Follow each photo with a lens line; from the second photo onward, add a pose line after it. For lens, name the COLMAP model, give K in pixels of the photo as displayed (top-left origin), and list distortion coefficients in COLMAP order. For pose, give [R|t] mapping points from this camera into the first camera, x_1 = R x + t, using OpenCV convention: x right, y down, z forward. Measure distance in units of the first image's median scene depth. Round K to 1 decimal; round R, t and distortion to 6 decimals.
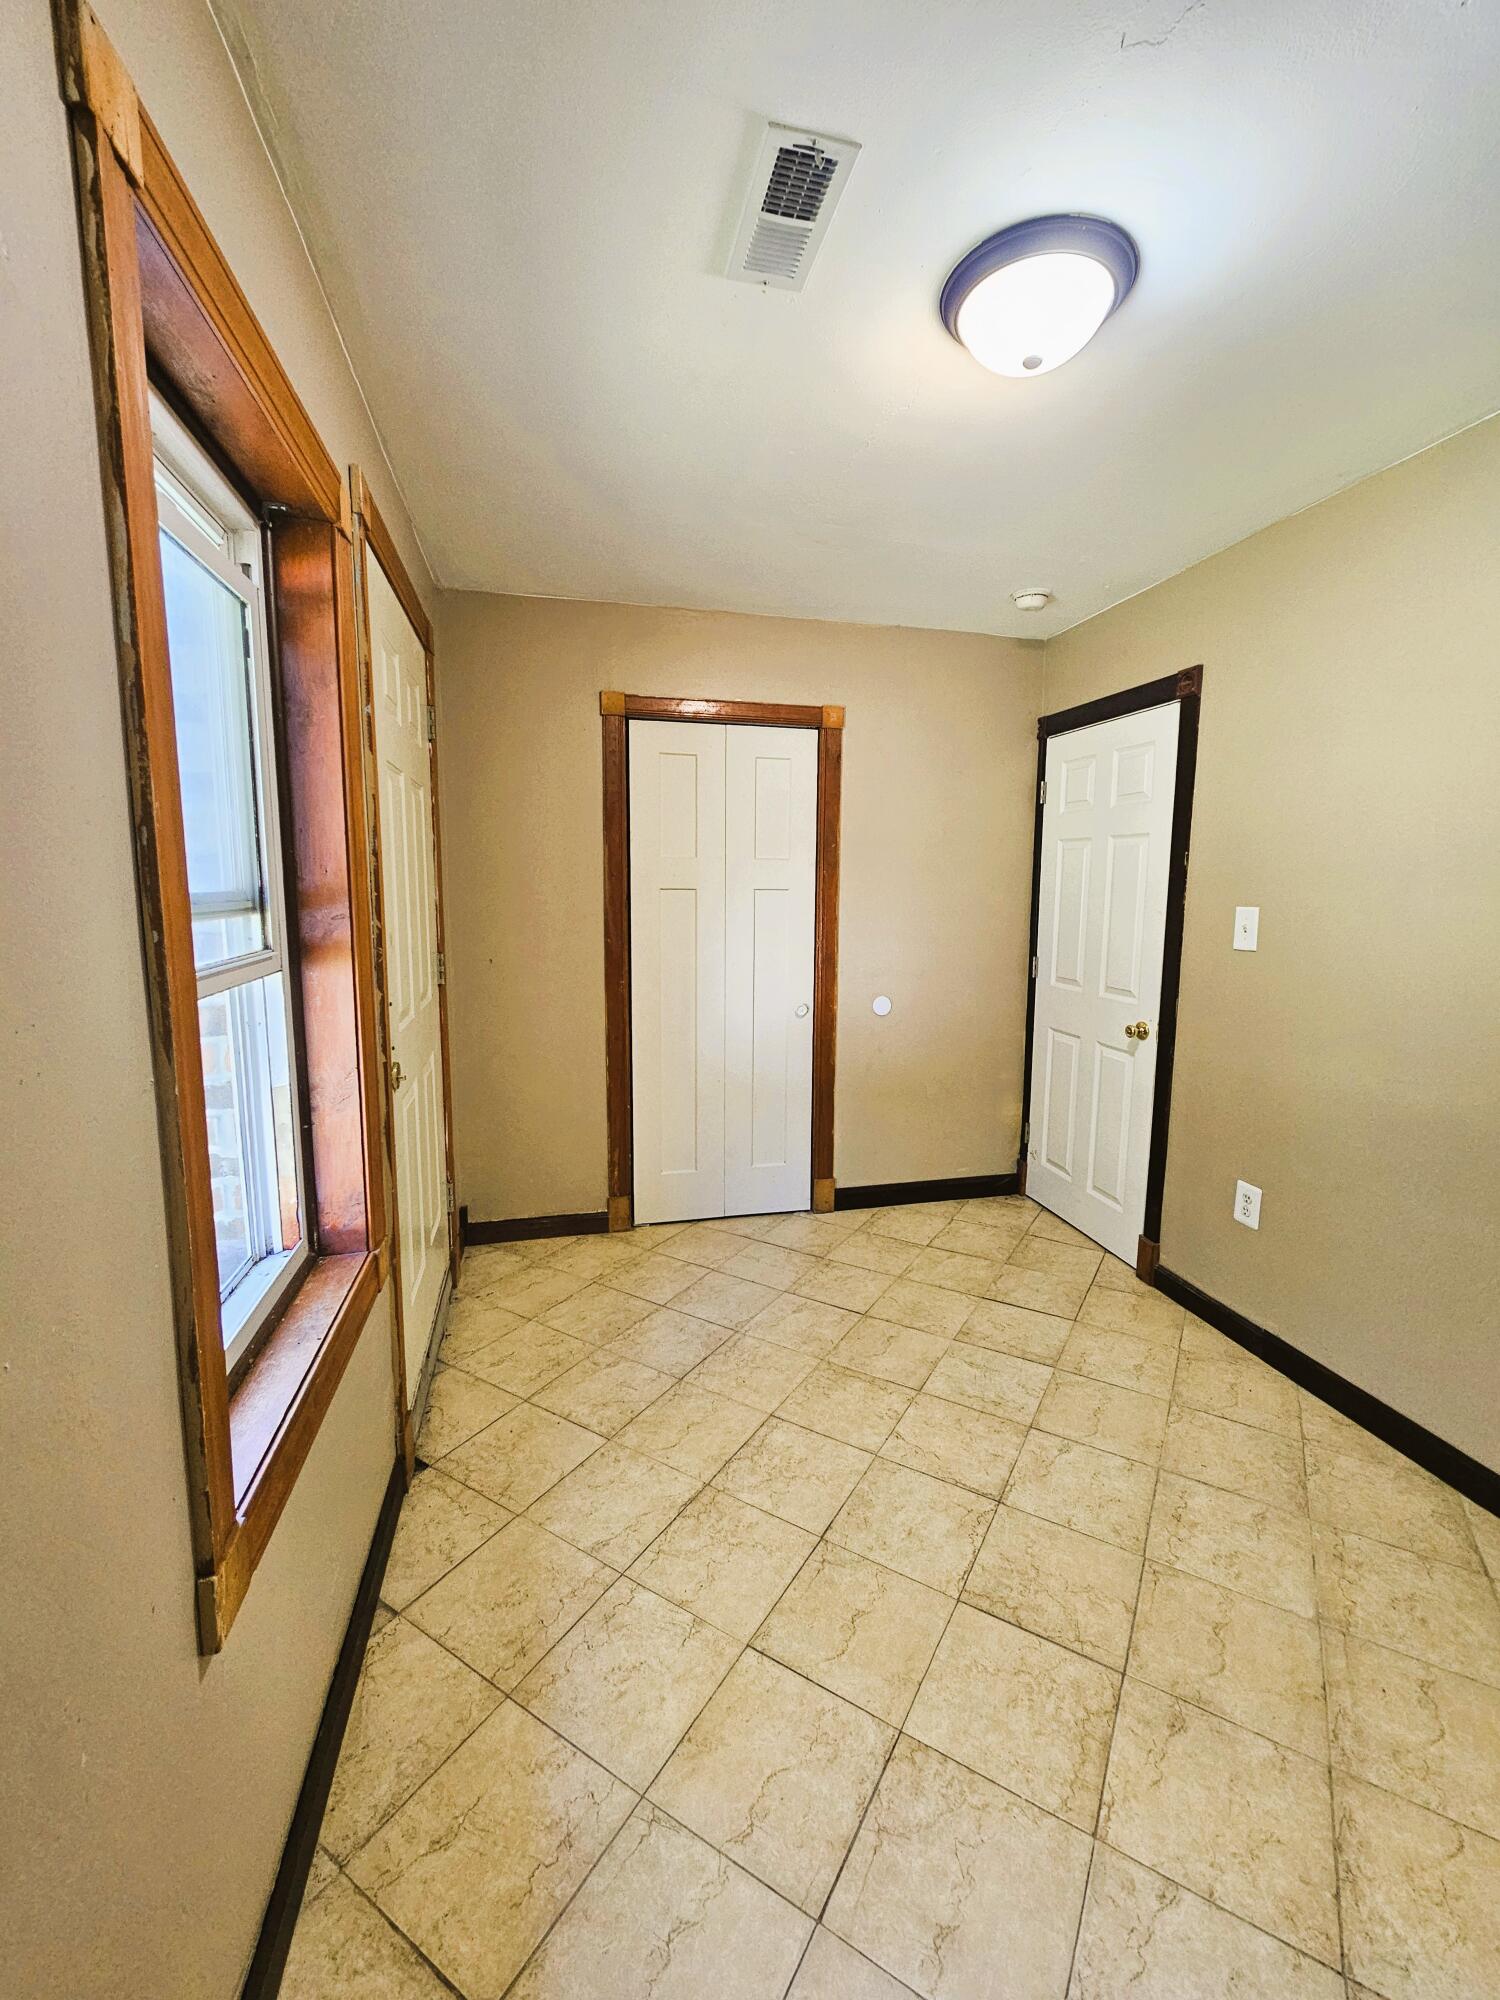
lens RADIAL K [[812.1, 0, 751.8], [0, 812.1, 990.9], [0, 0, 1]] dist [0.000060, -0.000850]
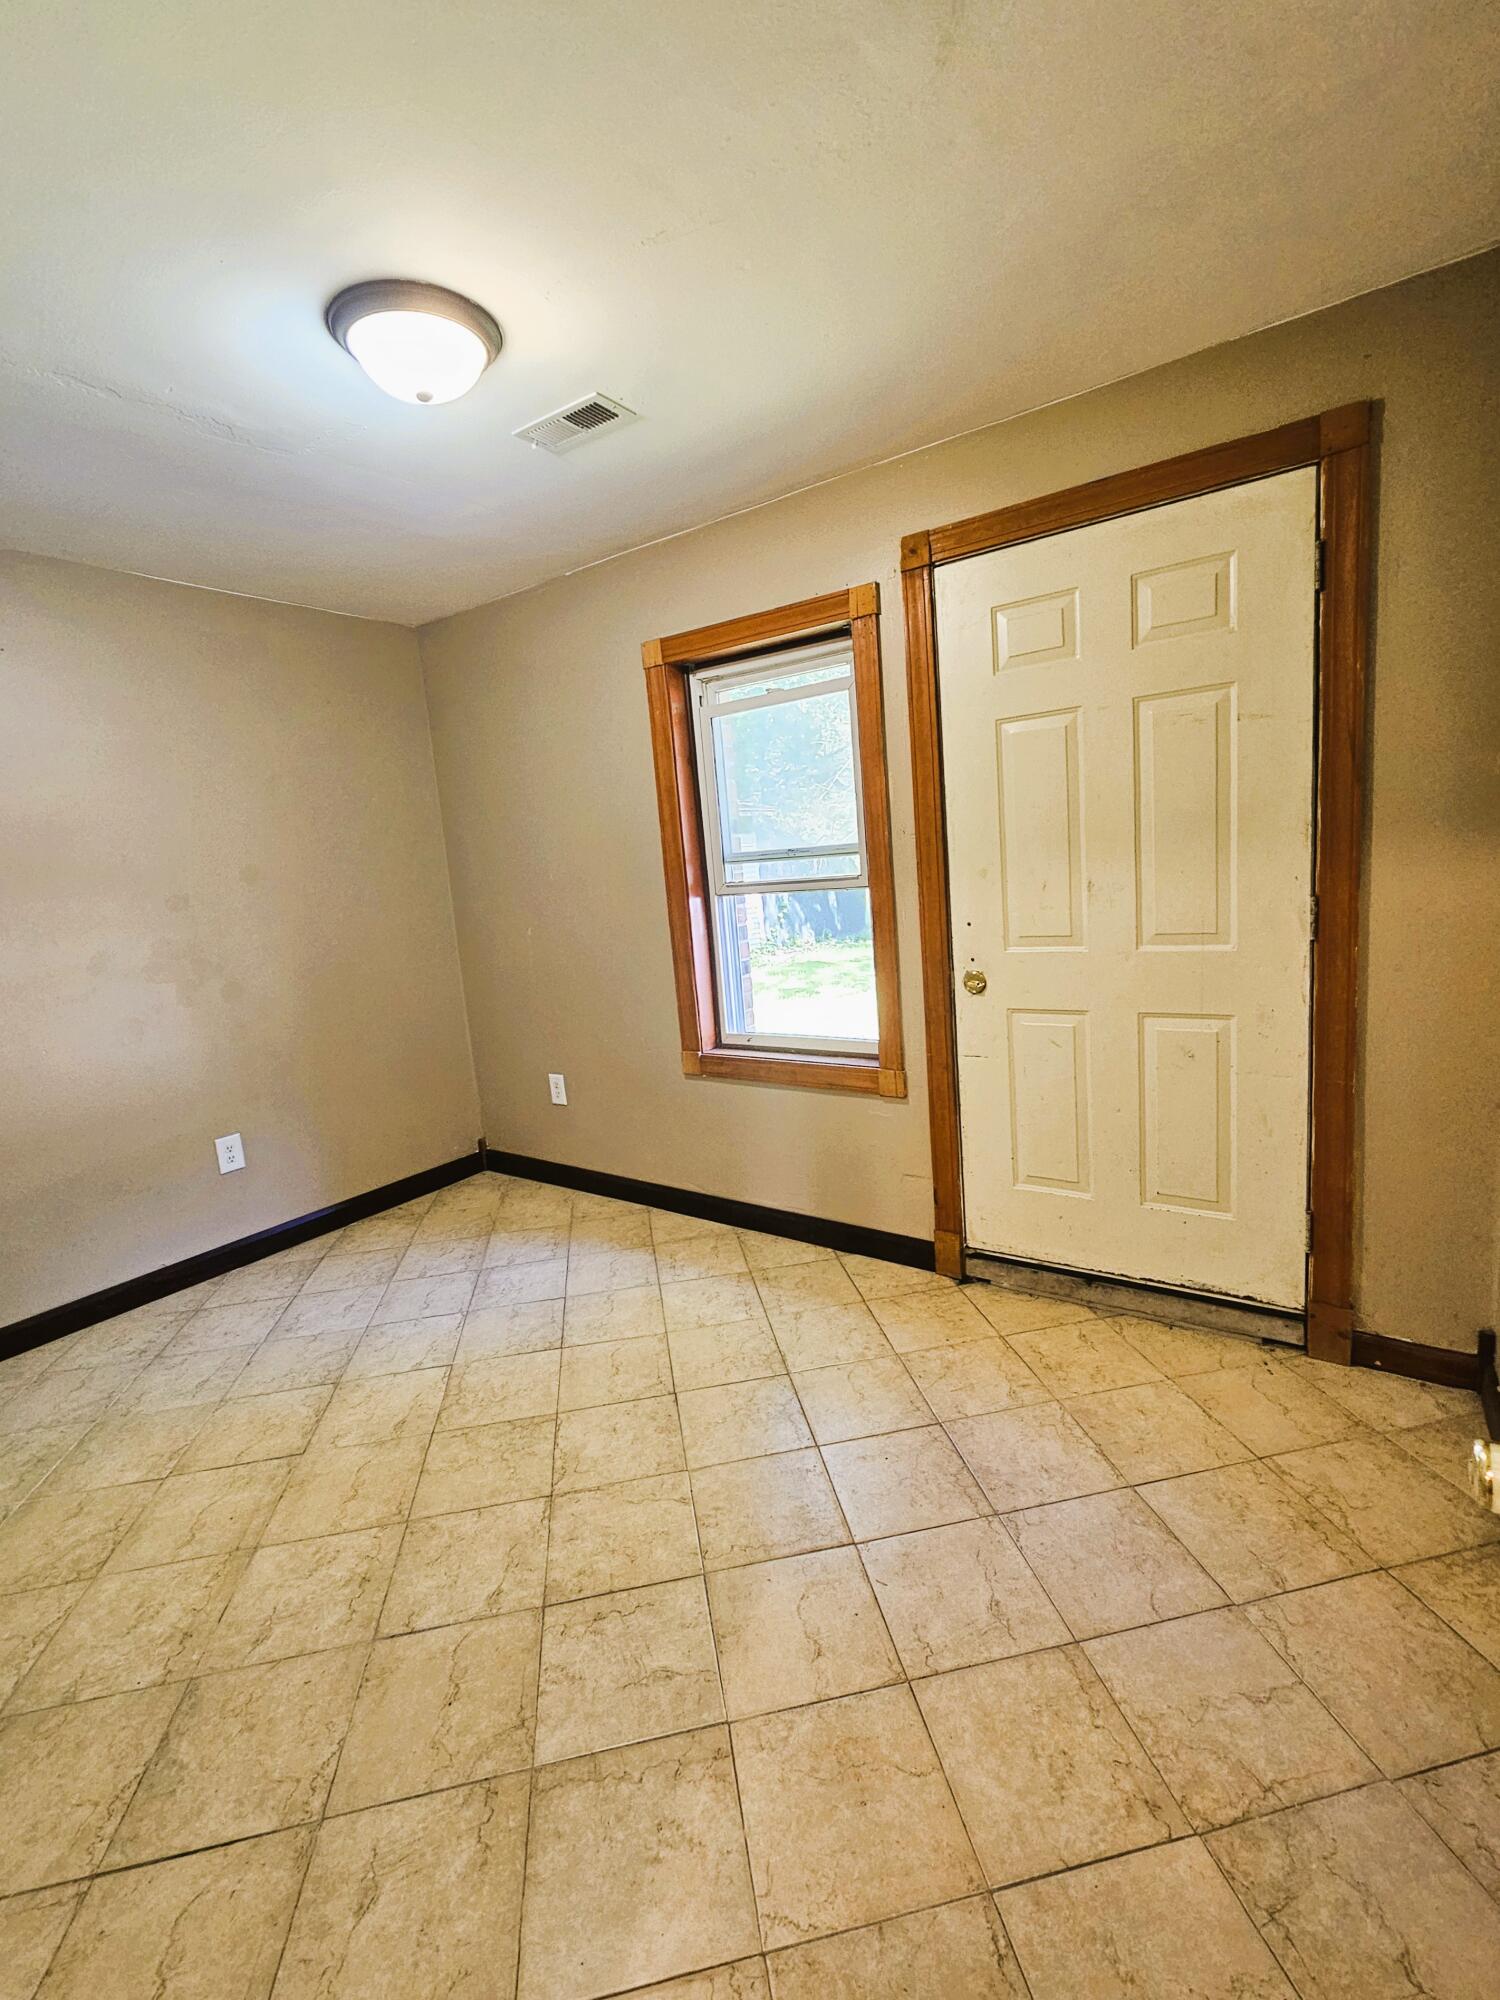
lens RADIAL K [[874.3, 0, 774.0], [0, 874.3, 996.8], [0, 0, 1]] dist [-0.000880, 0.000968]
pose [[-0.727412, 0.154334, -0.668620, 0.534004], [-0.018186, 0.969701, 0.243616, -0.152123], [0.685960, 0.189368, -0.702566, 1.342423]]
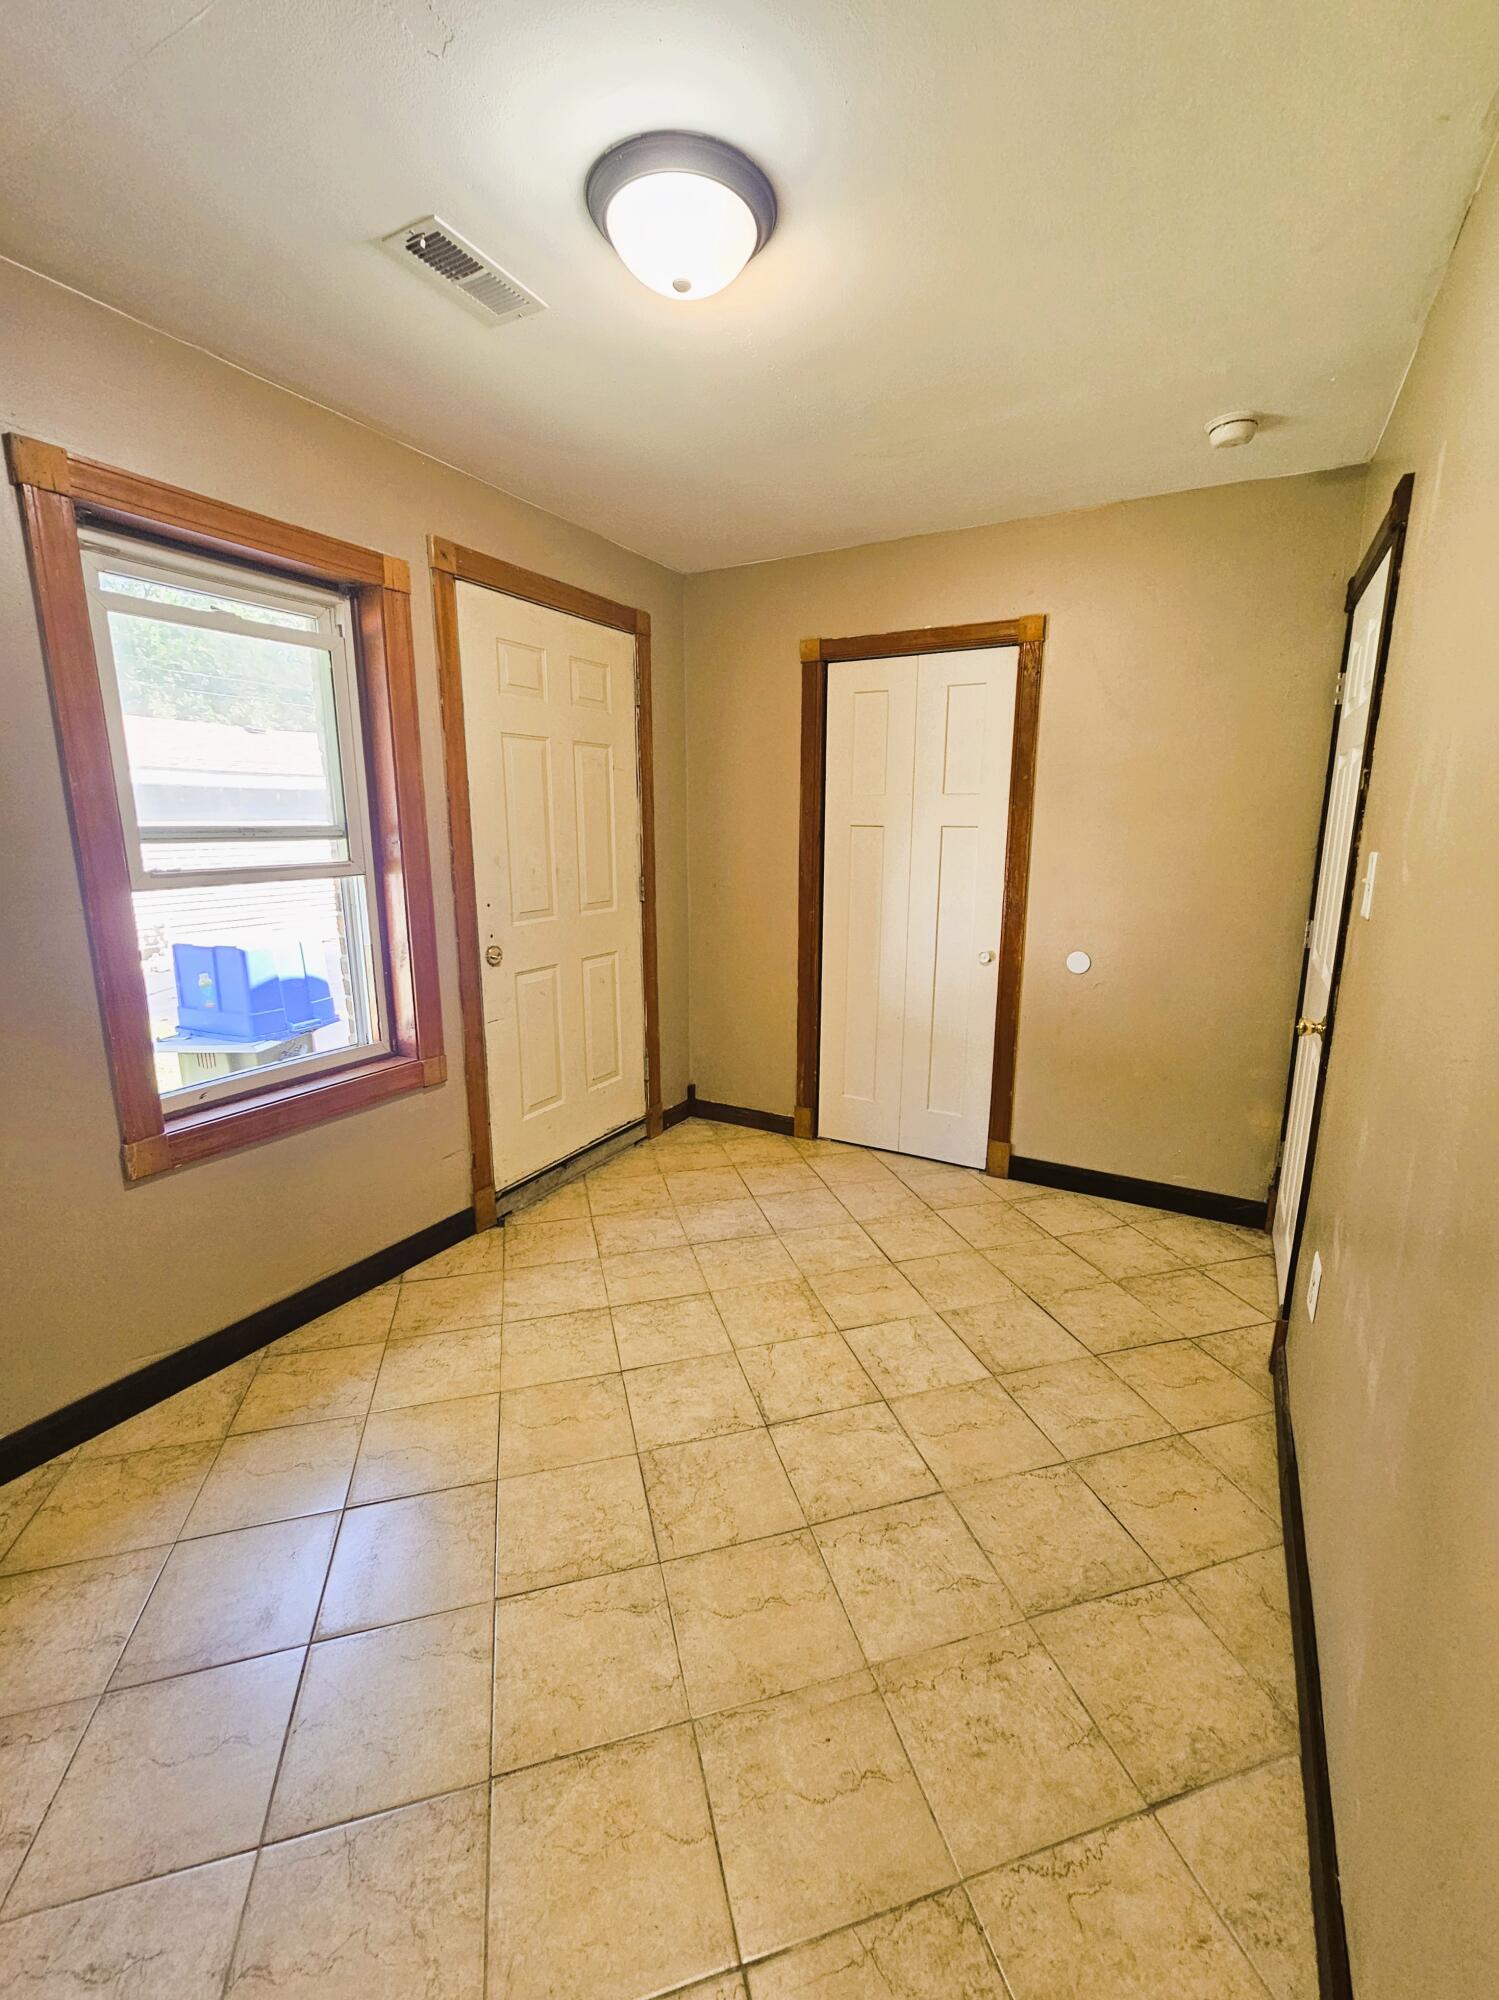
lens RADIAL K [[821.3, 0, 760.7], [0, 821.3, 992.1], [0, 0, 1]] dist [-0.000375, 0.000422]
pose [[0.745092, 0.132047, -0.653759, 0.677389], [-0.084464, 0.990995, 0.103898, -0.018021], [0.661591, -0.022195, 0.749536, 0.167963]]
